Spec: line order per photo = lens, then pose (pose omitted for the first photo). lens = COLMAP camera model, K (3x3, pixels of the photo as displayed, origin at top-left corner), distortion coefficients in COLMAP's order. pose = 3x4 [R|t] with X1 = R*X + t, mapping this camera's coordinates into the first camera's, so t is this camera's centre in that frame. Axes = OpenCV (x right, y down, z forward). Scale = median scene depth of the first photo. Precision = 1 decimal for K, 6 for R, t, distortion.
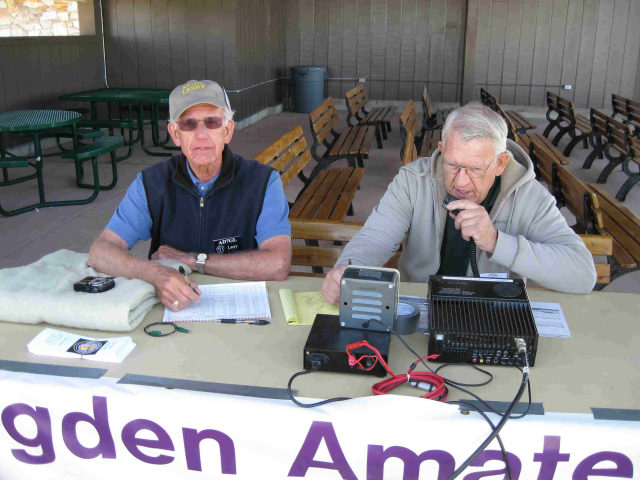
lens RADIAL K [[662.1, 0, 310.3], [0, 662.1, 239.4], [0, 0, 1]] dist [-0.102052, -0.007742]
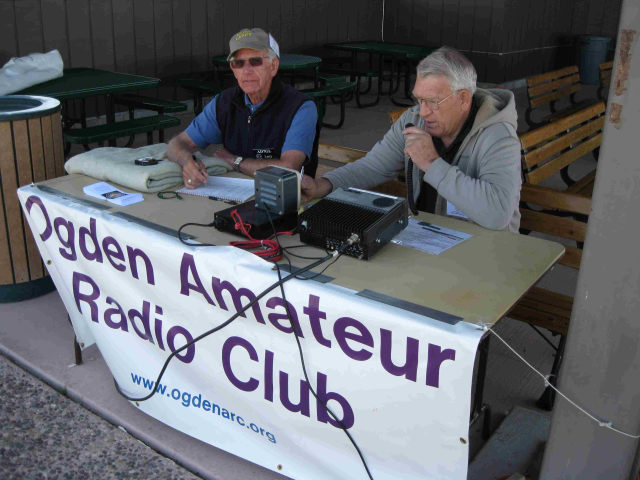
lens RADIAL K [[662.1, 0, 310.3], [0, 662.1, 239.4], [0, 0, 1]] dist [-0.102052, -0.007742]
pose [[0.883331, 0.182841, -0.431620, 0.675251], [-0.158419, 0.983055, 0.092225, 0.047399], [0.441169, -0.013088, 0.897329, -0.163855]]
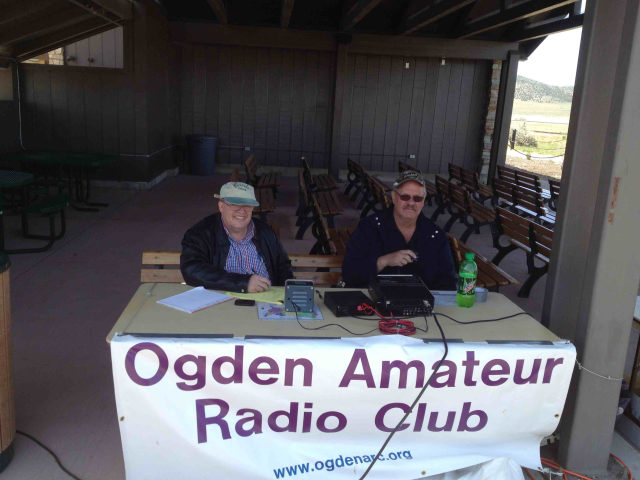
lens RADIAL K [[597.3, 0, 297.4], [0, 597.3, 258.2], [0, 0, 1]] dist [0.005561, -0.001413]
pose [[0.979212, -0.012931, 0.202425, -0.399121], [0.022199, 0.998803, -0.043579, 0.055214], [-0.201619, 0.047167, 0.978328, -0.560062]]
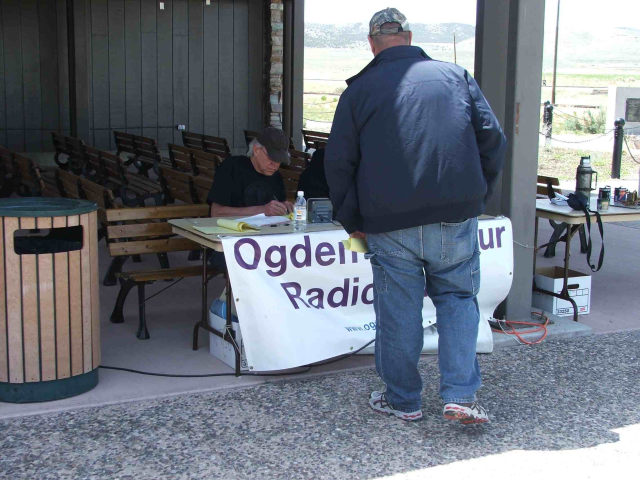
lens RADIAL K [[1022.4, 0, 320.0], [0, 1022.4, 240.0], [0, 0, 1]] dist [-0.032424, 0.018148]
pose [[0.807616, -0.090803, 0.582676, -2.053960], [0.166135, 0.983087, -0.077069, 0.451730], [-0.565823, 0.159045, 0.809042, -1.754373]]
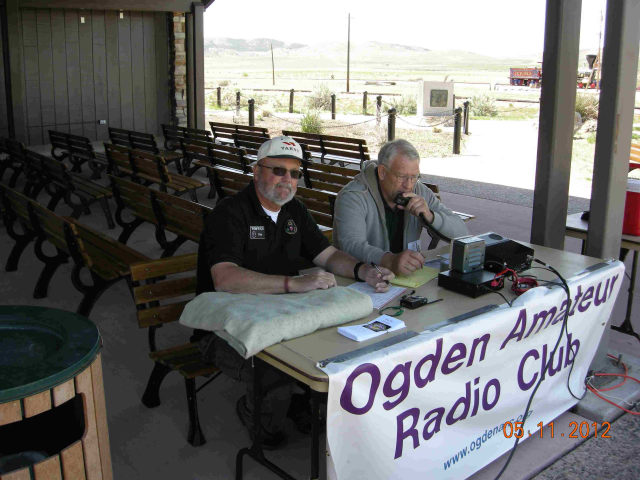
lens RADIAL K [[677.8, 0, 292.6], [0, 677.8, 236.0], [0, 0, 1]] dist [-0.212441, 0.227565]
pose [[0.693875, -0.175116, 0.698479, -1.321605], [0.214165, 0.976273, 0.032008, -0.104062], [-0.687511, 0.127380, 0.714915, 0.042067]]
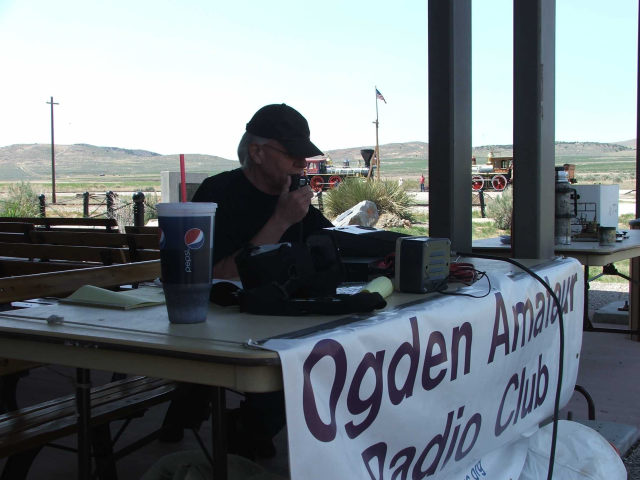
lens RADIAL K [[904.7, 0, 320.0], [0, 904.7, 240.0], [0, 0, 1]] dist [-0.024028, -0.047573]
pose [[0.383305, -0.064718, 0.921352, -1.271414], [0.283562, 0.957613, -0.050704, 0.126823], [-0.879016, 0.280695, 0.385409, 0.459063]]
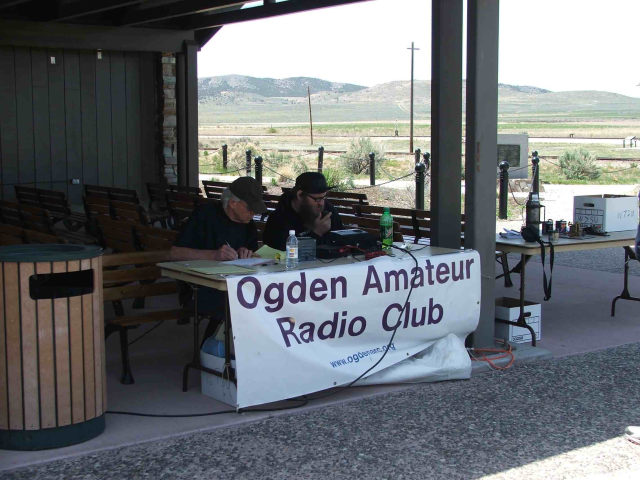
lens RADIAL K [[1022.4, 0, 320.0], [0, 1022.4, 240.0], [0, 0, 1]] dist [-0.032424, 0.018148]
pose [[0.712661, -0.085841, 0.696237, -2.467148], [0.215521, 0.971277, -0.100854, 0.429726], [-0.667581, 0.221928, 0.710692, -1.564356]]
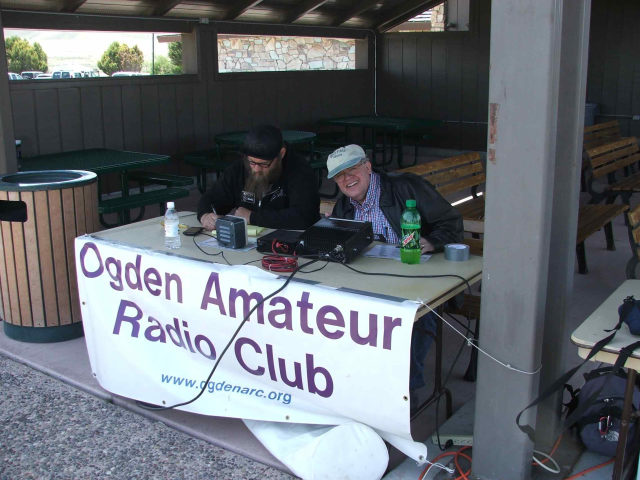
lens RADIAL K [[734.3, 0, 320.0], [0, 734.3, 240.0], [0, 0, 1]] dist [-0.334771, 0.006369]
pose [[0.890013, 0.094643, -0.446003, 0.974690], [-0.123025, 0.991785, -0.035042, 0.160045], [0.439023, 0.086057, 0.894345, -0.645950]]
